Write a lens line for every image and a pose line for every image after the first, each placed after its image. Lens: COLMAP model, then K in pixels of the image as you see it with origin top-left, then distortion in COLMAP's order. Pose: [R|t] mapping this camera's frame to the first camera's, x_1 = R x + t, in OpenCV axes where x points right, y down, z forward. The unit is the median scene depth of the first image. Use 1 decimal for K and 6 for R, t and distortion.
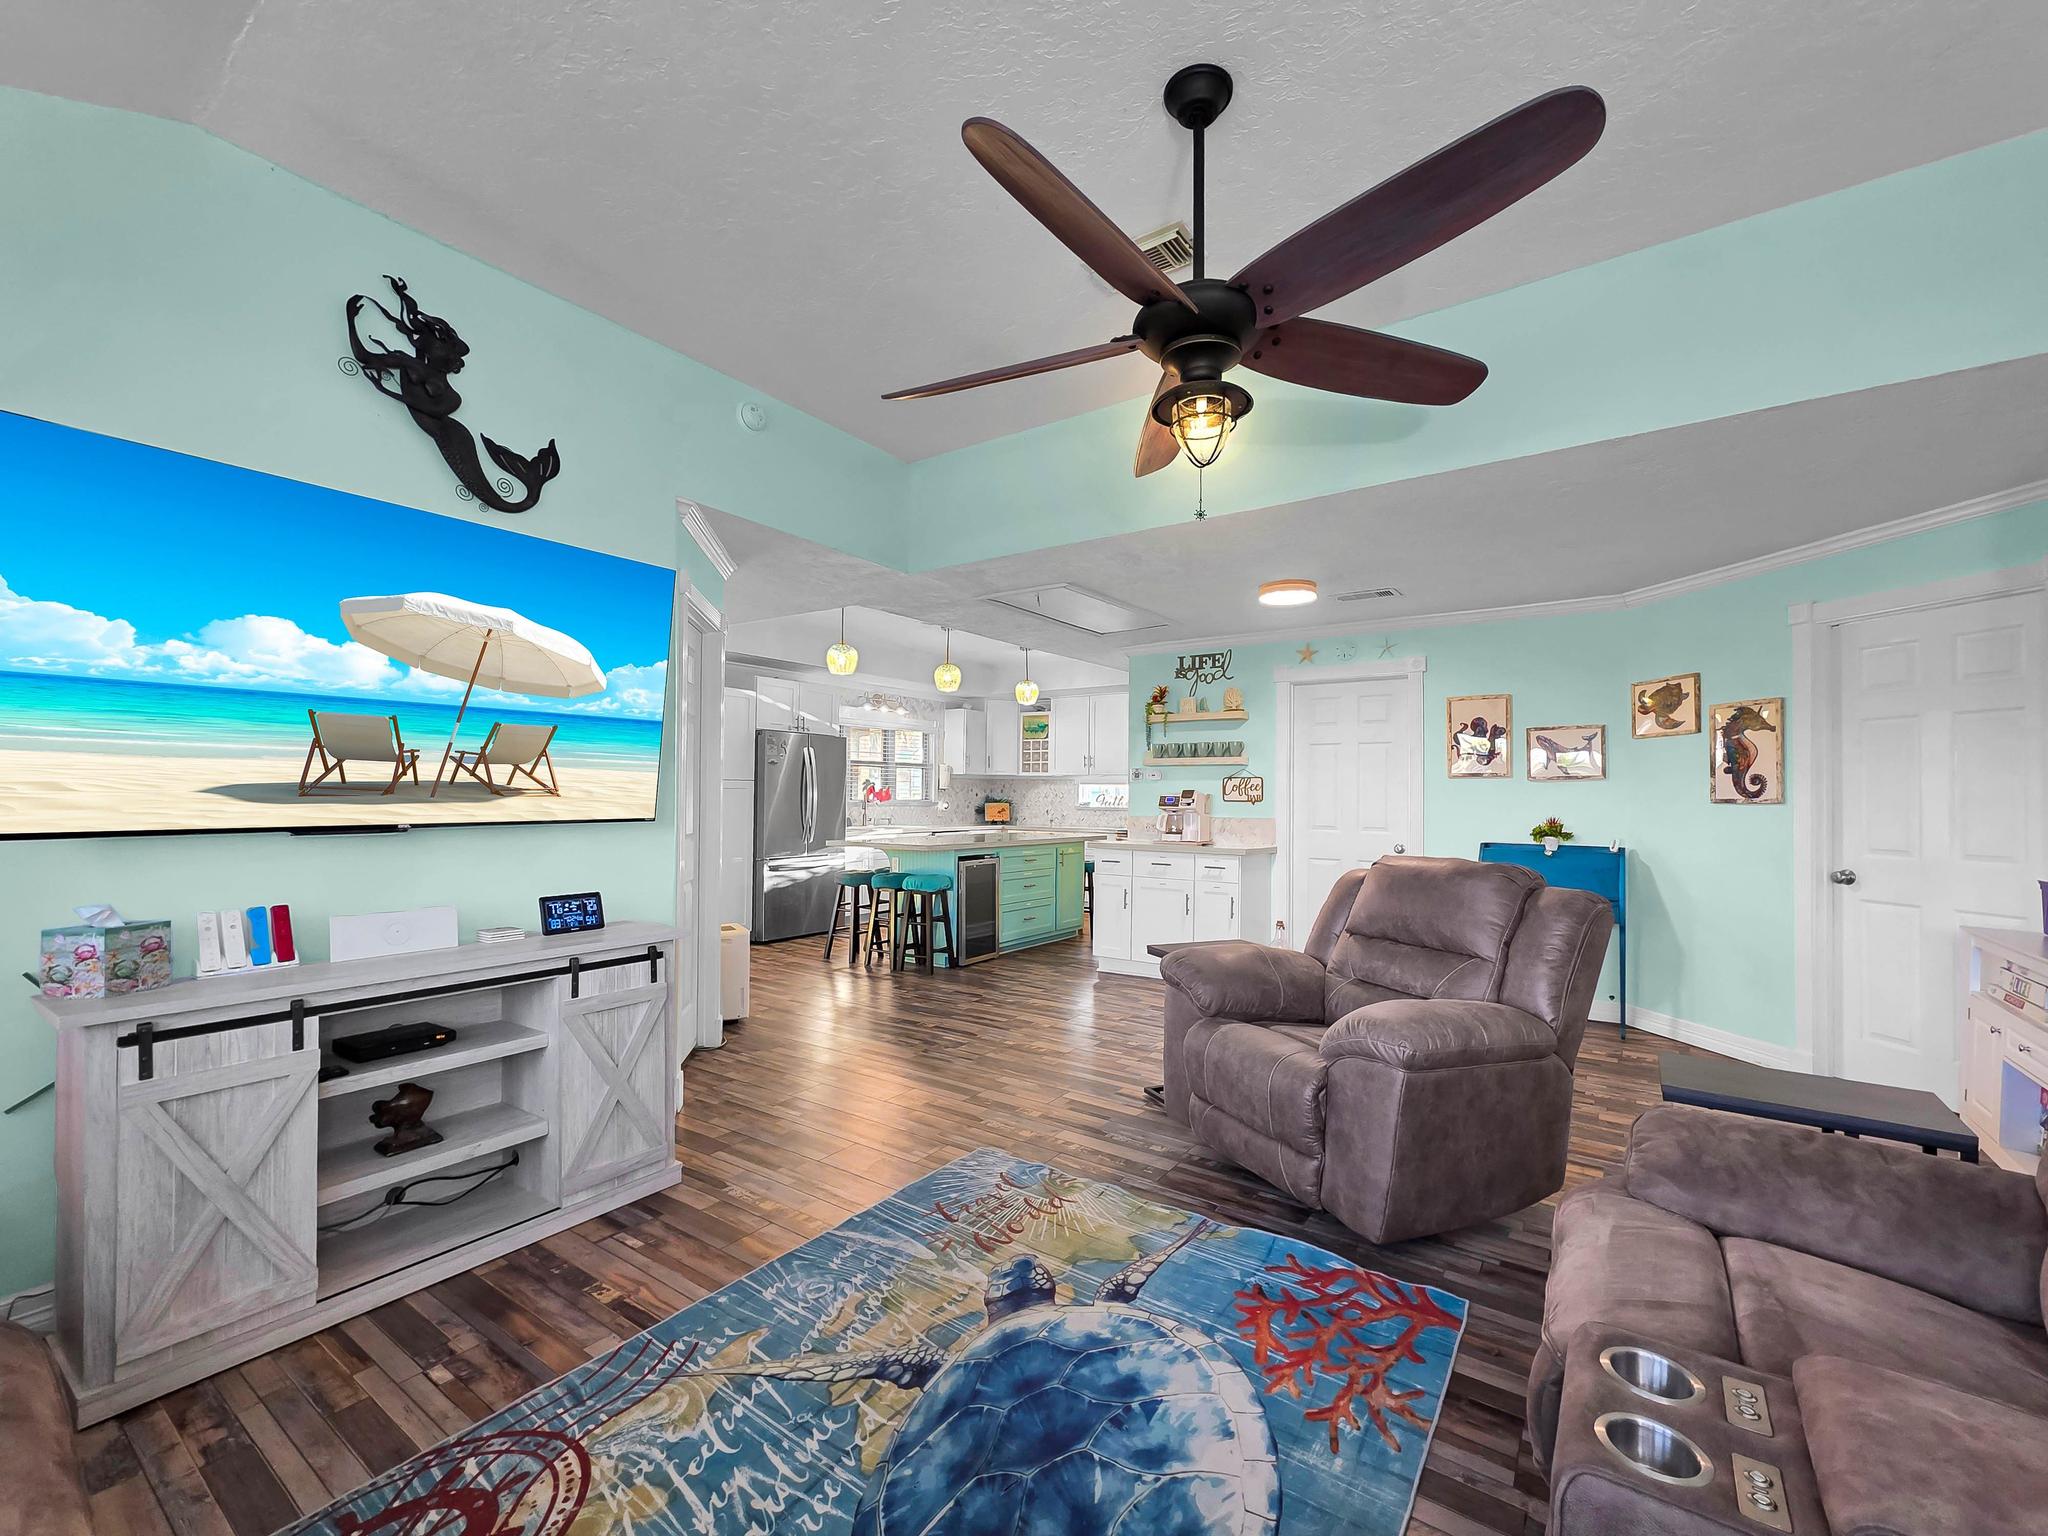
lens RADIAL K [[849.2, 0, 1026.9], [0, 849.2, 778.9], [0, 0, 1]] dist [0.002777, 0.000600]
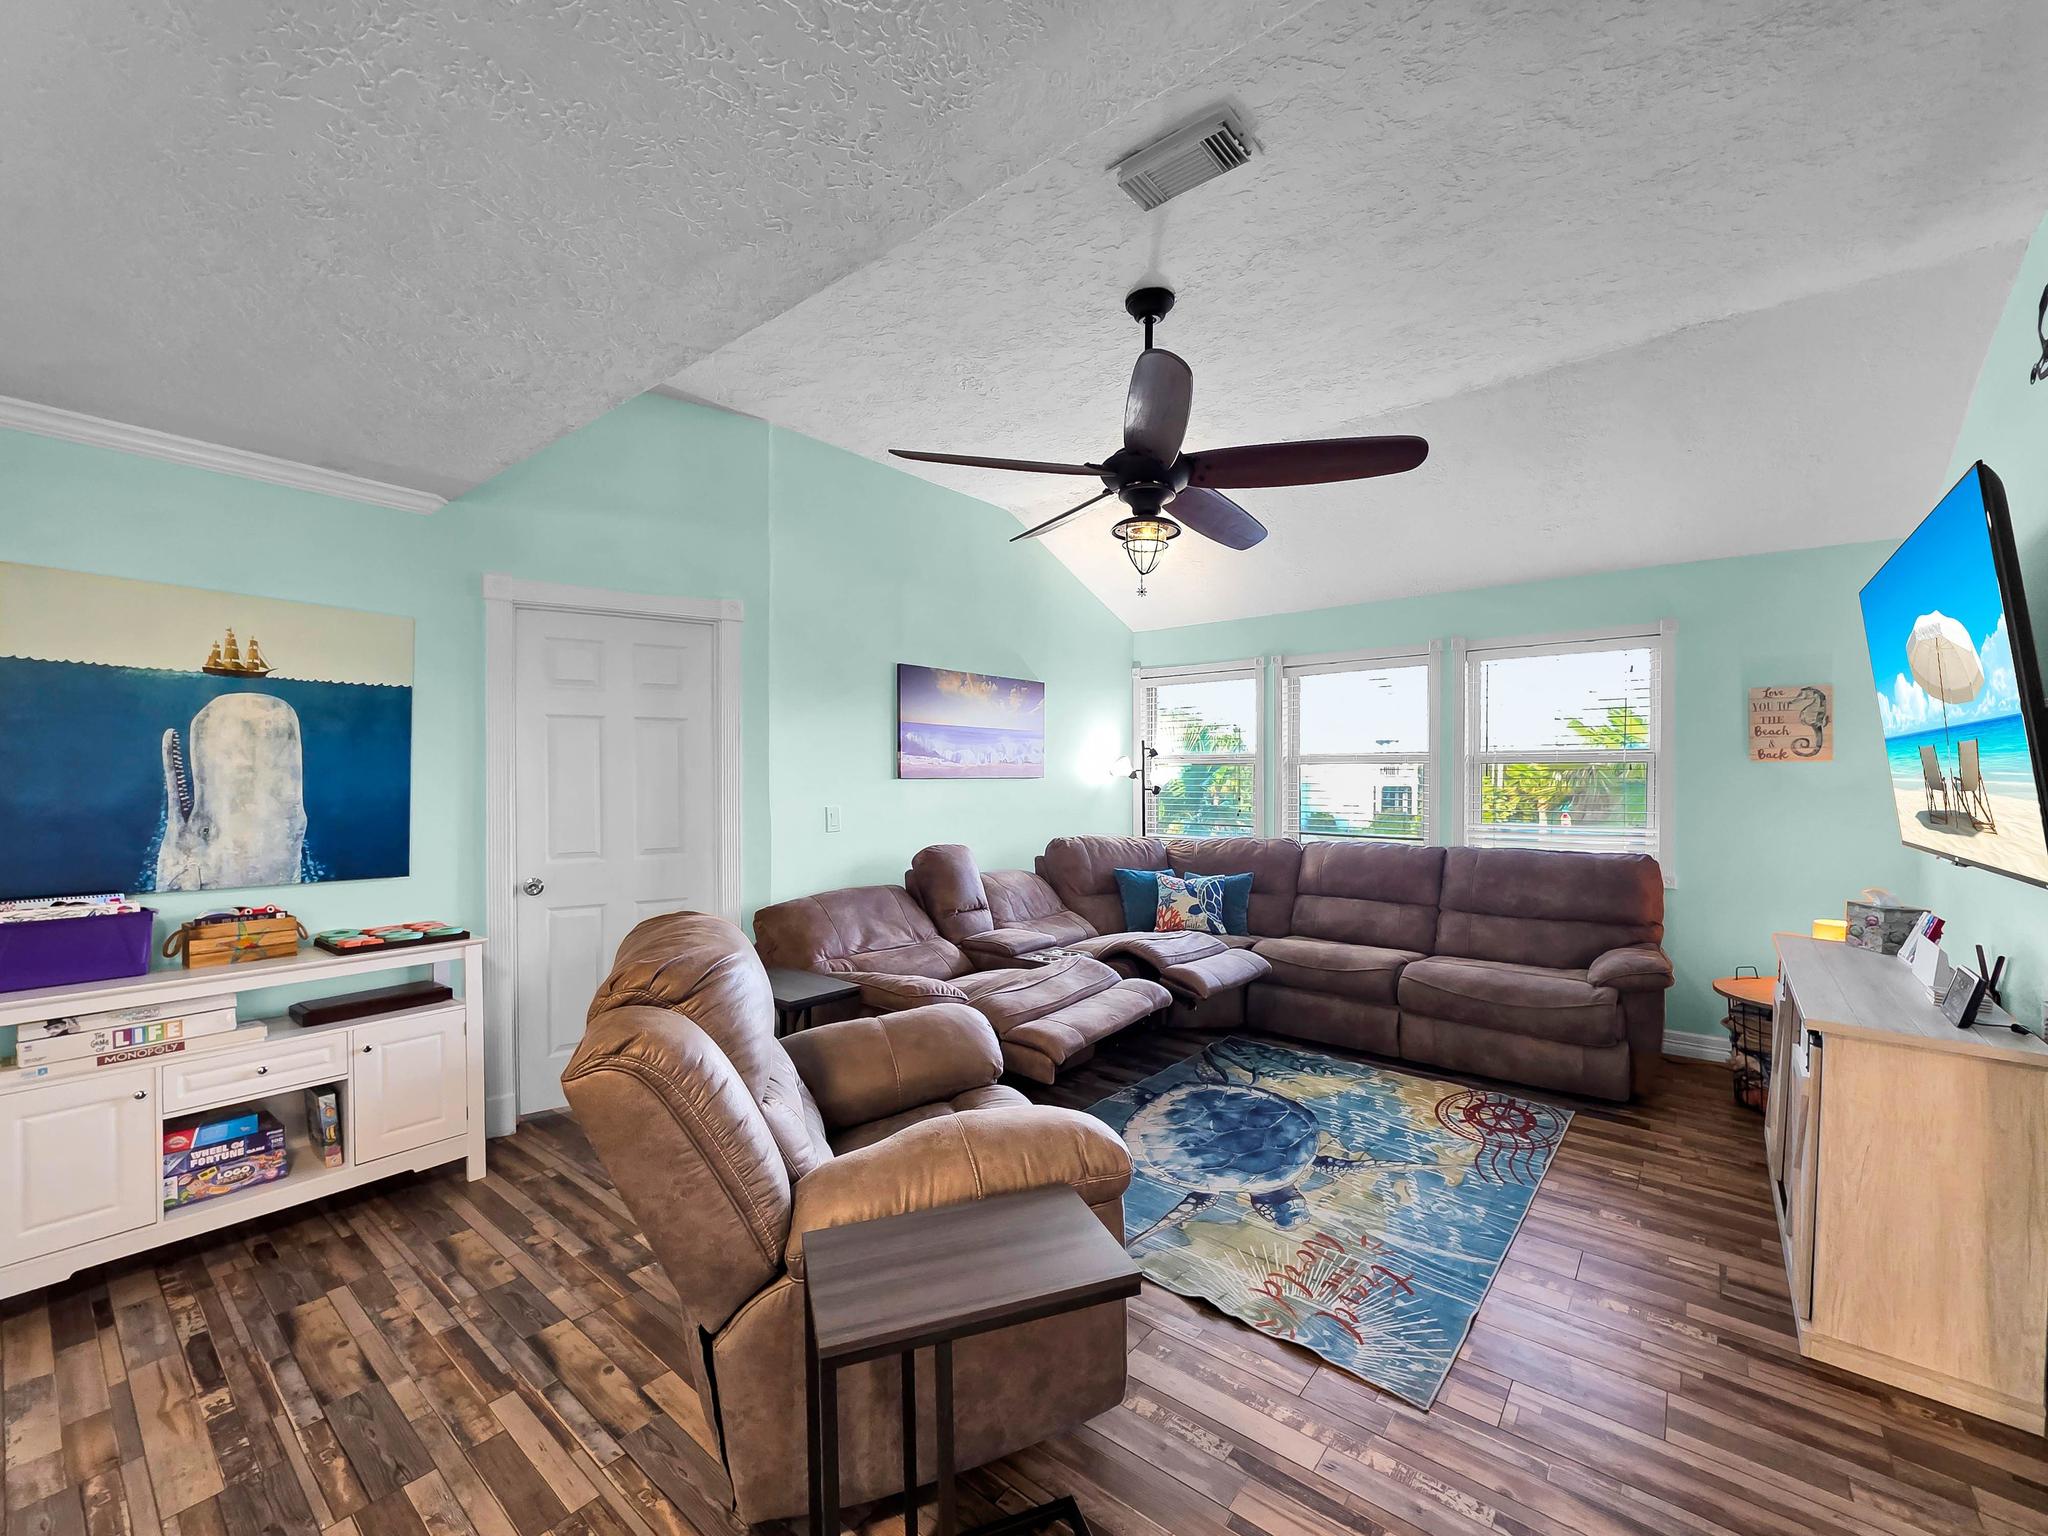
lens RADIAL K [[836.4, 0, 1033.4], [0, 836.4, 791.4], [0, 0, 1]] dist [0.001313, 0.000756]
pose [[-0.995811, -0.009773, 0.090917, 0.243466], [-0.009135, 0.999931, 0.007422, -0.022039], [-0.090983, 0.006561, -0.995831, 2.208472]]
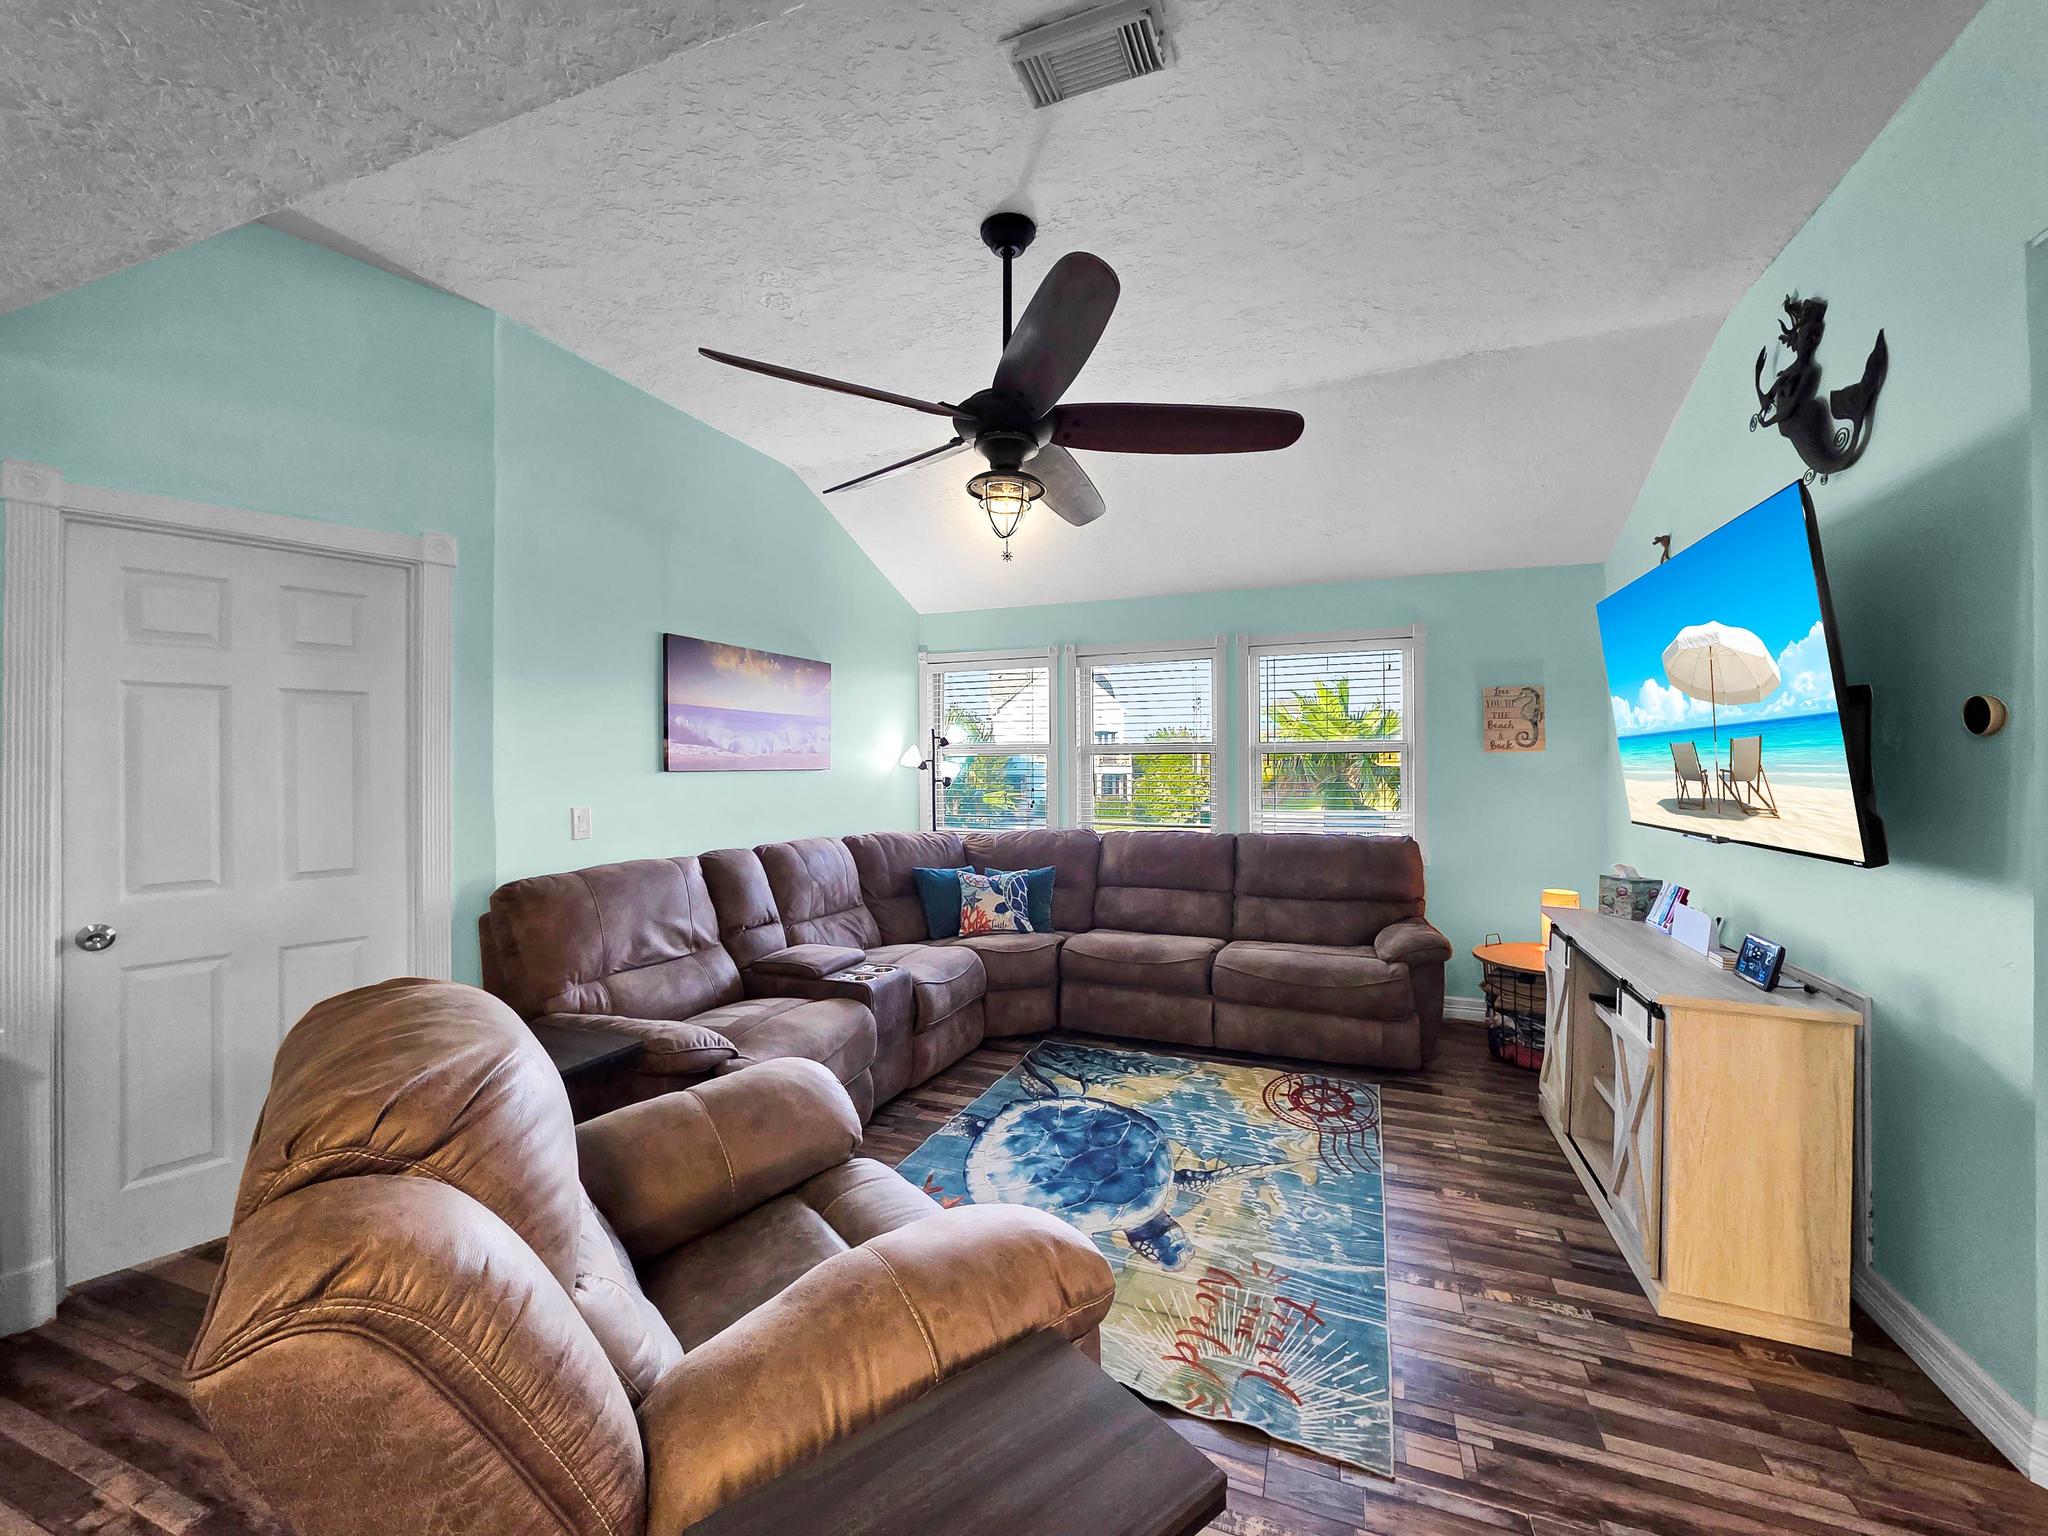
lens RADIAL K [[825.2, 0, 1024.1], [0, 825.2, 764.5], [0, 0, 1]] dist [0.001919, 0.000061]
pose [[-0.976431, -0.003722, -0.215797, 0.402143], [-0.000680, 0.999899, -0.014172, -0.026056], [0.215828, -0.013691, -0.976335, 2.003876]]
